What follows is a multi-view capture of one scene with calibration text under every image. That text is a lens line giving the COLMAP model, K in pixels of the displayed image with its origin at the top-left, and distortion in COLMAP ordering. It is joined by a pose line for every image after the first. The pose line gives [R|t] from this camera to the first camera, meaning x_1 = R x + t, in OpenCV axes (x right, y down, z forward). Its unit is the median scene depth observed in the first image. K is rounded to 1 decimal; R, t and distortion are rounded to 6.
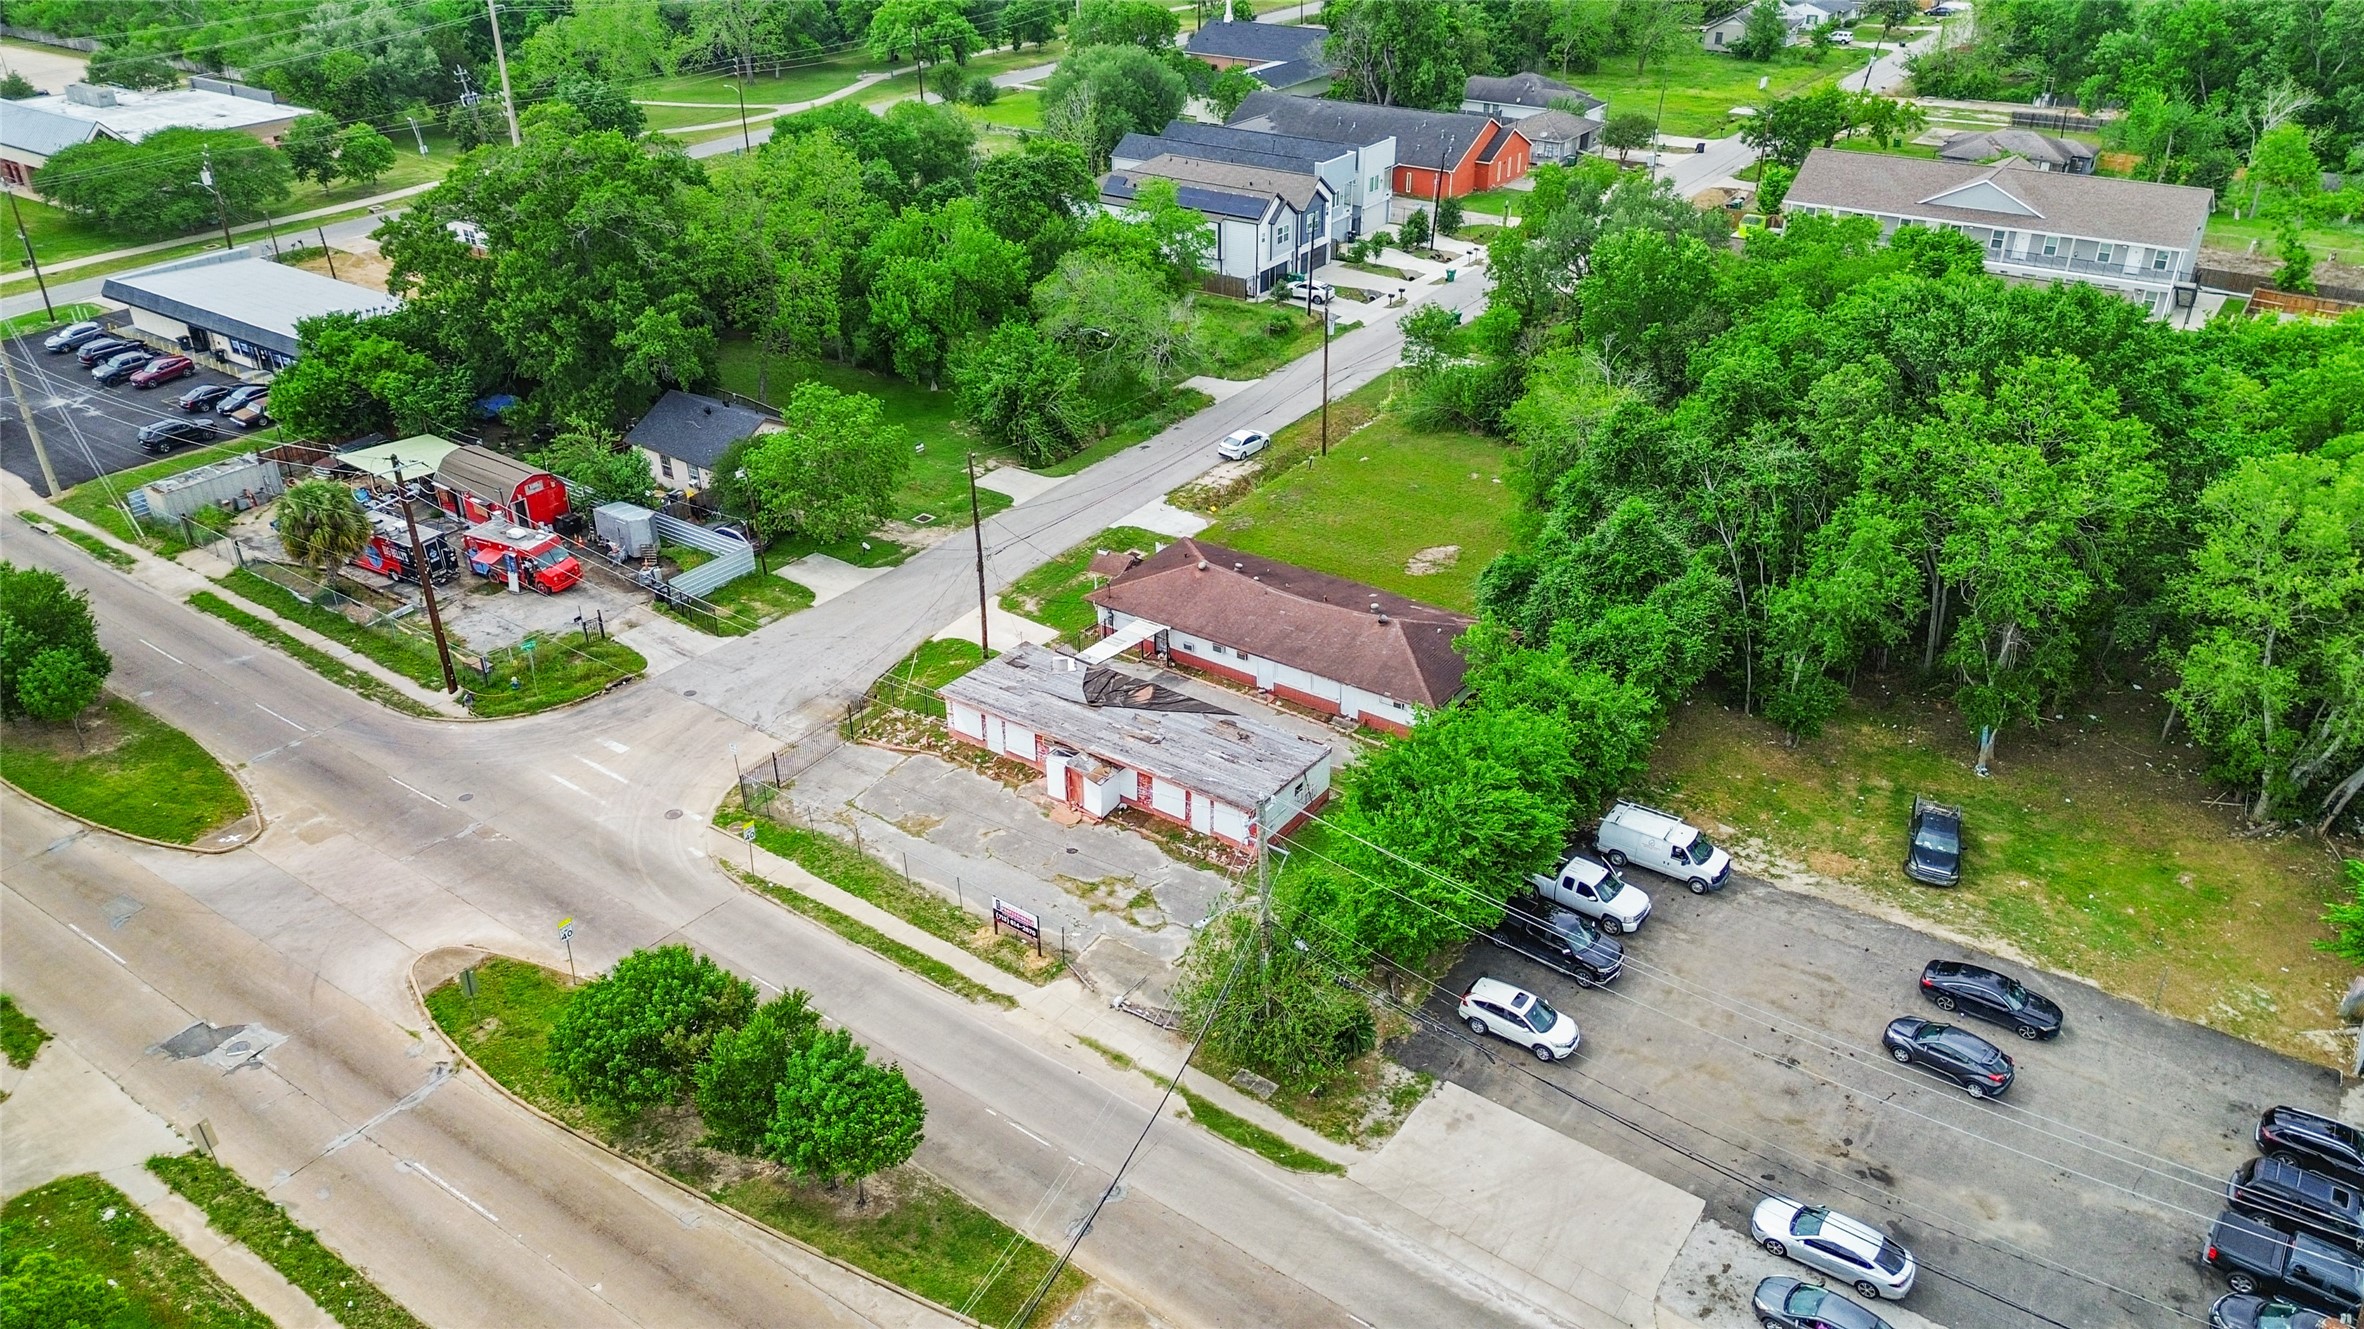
lens RADIAL K [[1672.7, 0, 1187.1], [0, 1672.7, 653.5], [0, 0, 1]] dist [0.084540, -0.098733]
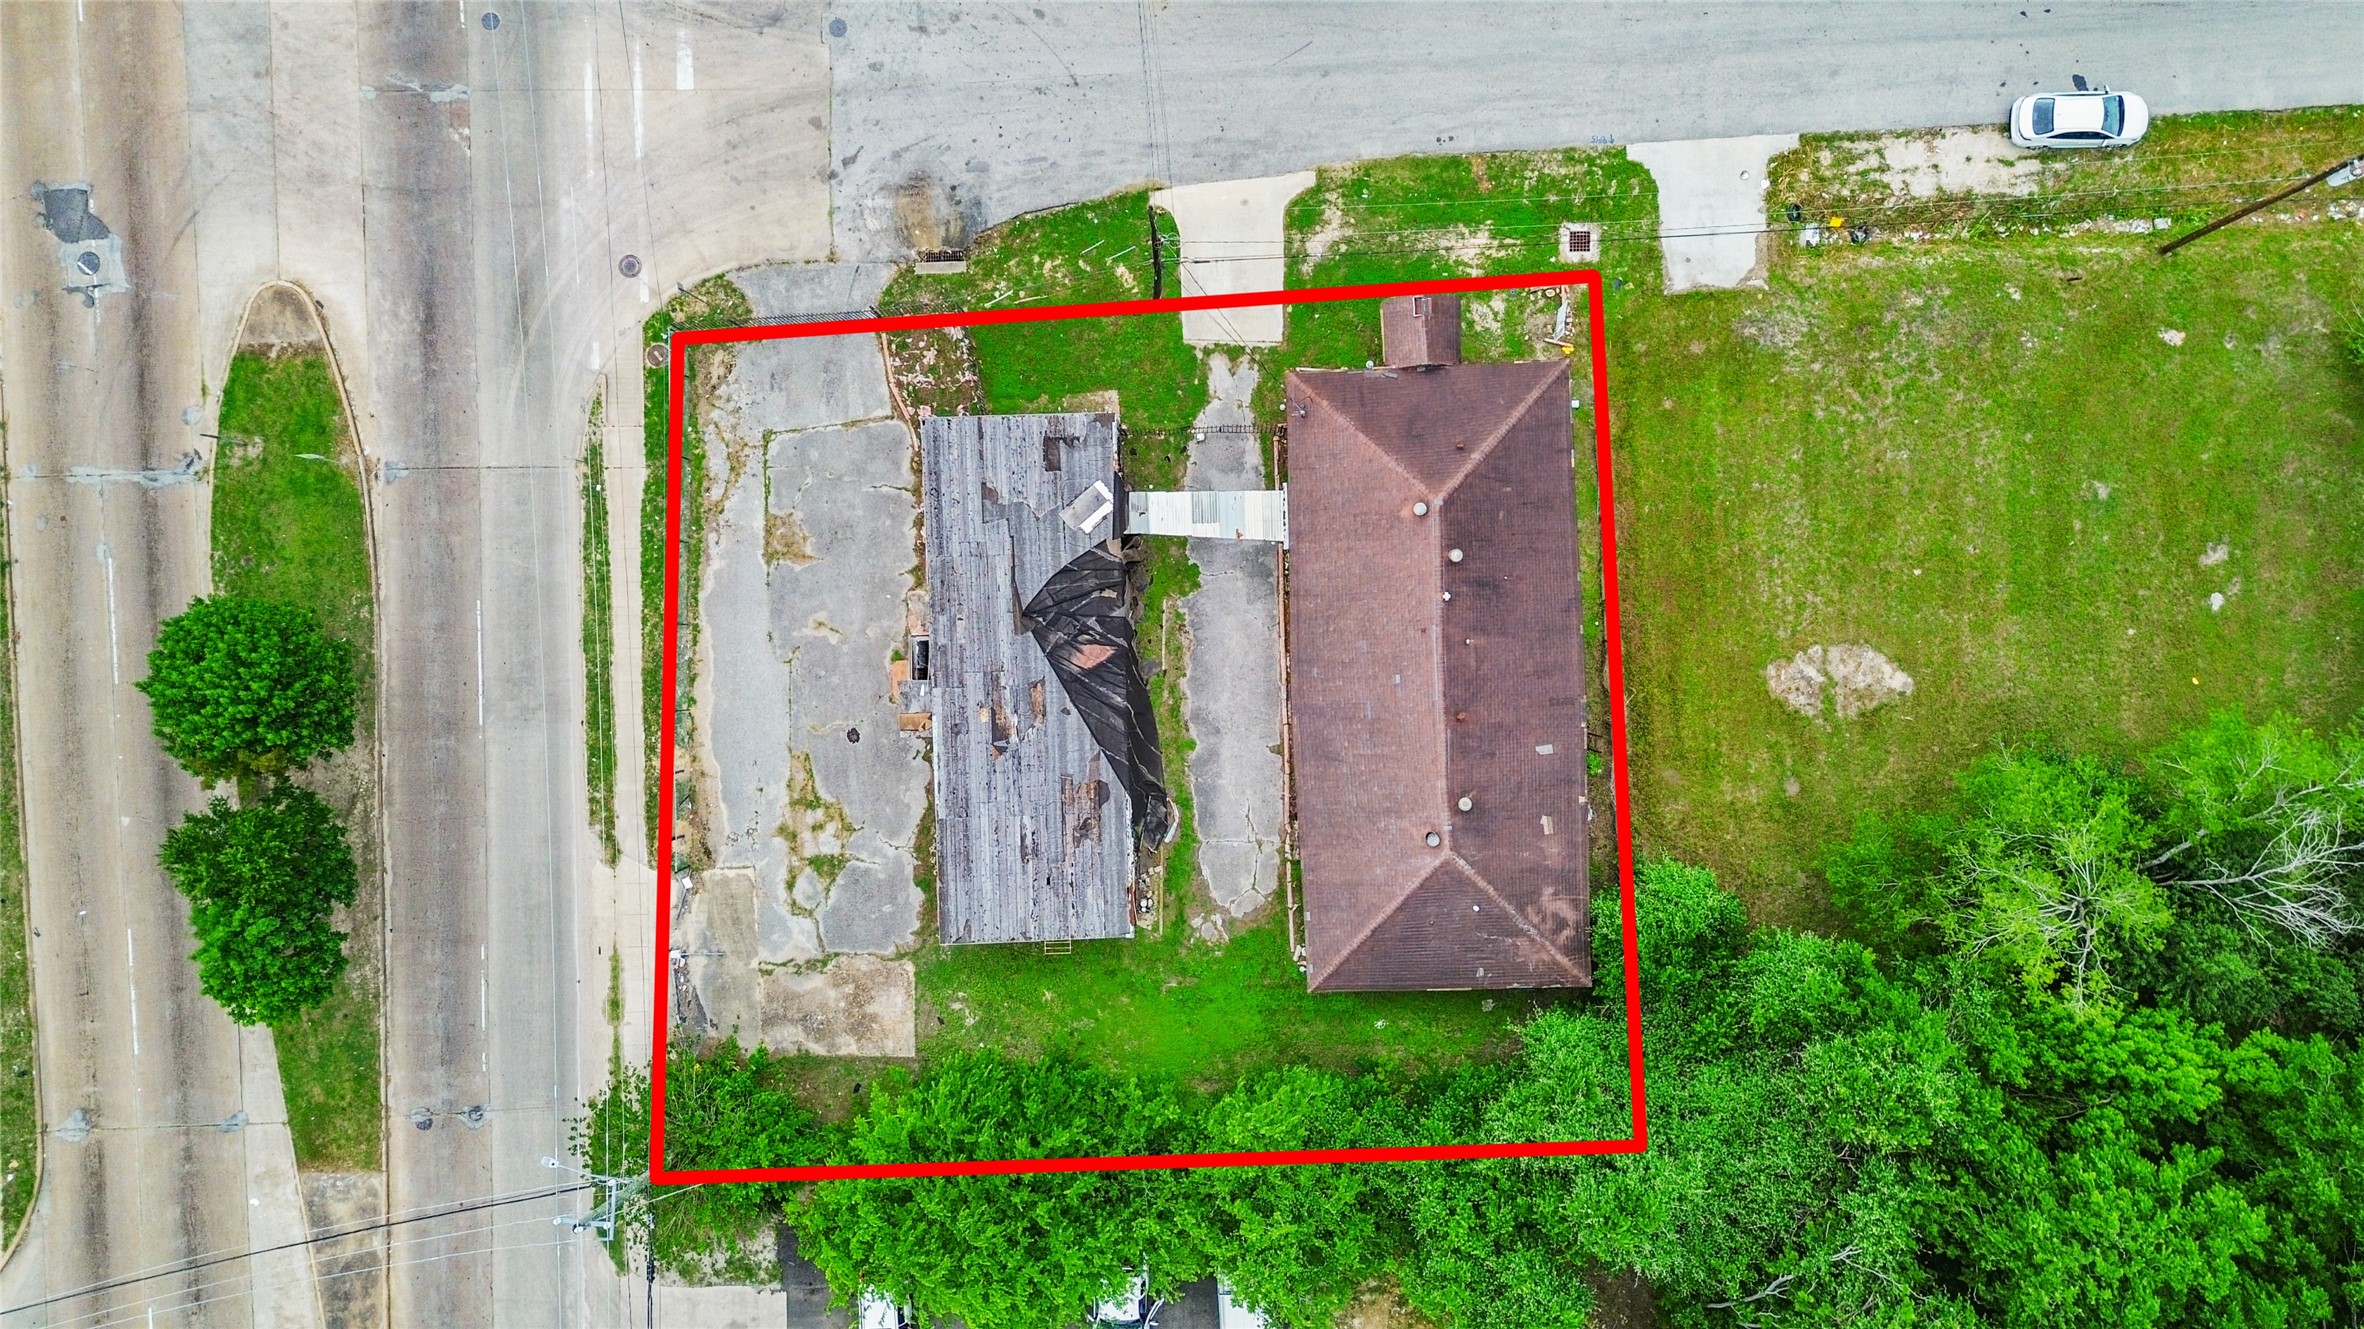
lens RADIAL K [[1672.7, 0, 1187.1], [0, 1672.7, 653.5], [0, 0, 1]] dist [0.084540, -0.098733]
pose [[0.607447, 0.794356, -0.002639, 0.000996], [-0.359763, 0.278071, 0.890644, -0.664880], [0.708222, -0.540070, 0.454693, 0.737348]]
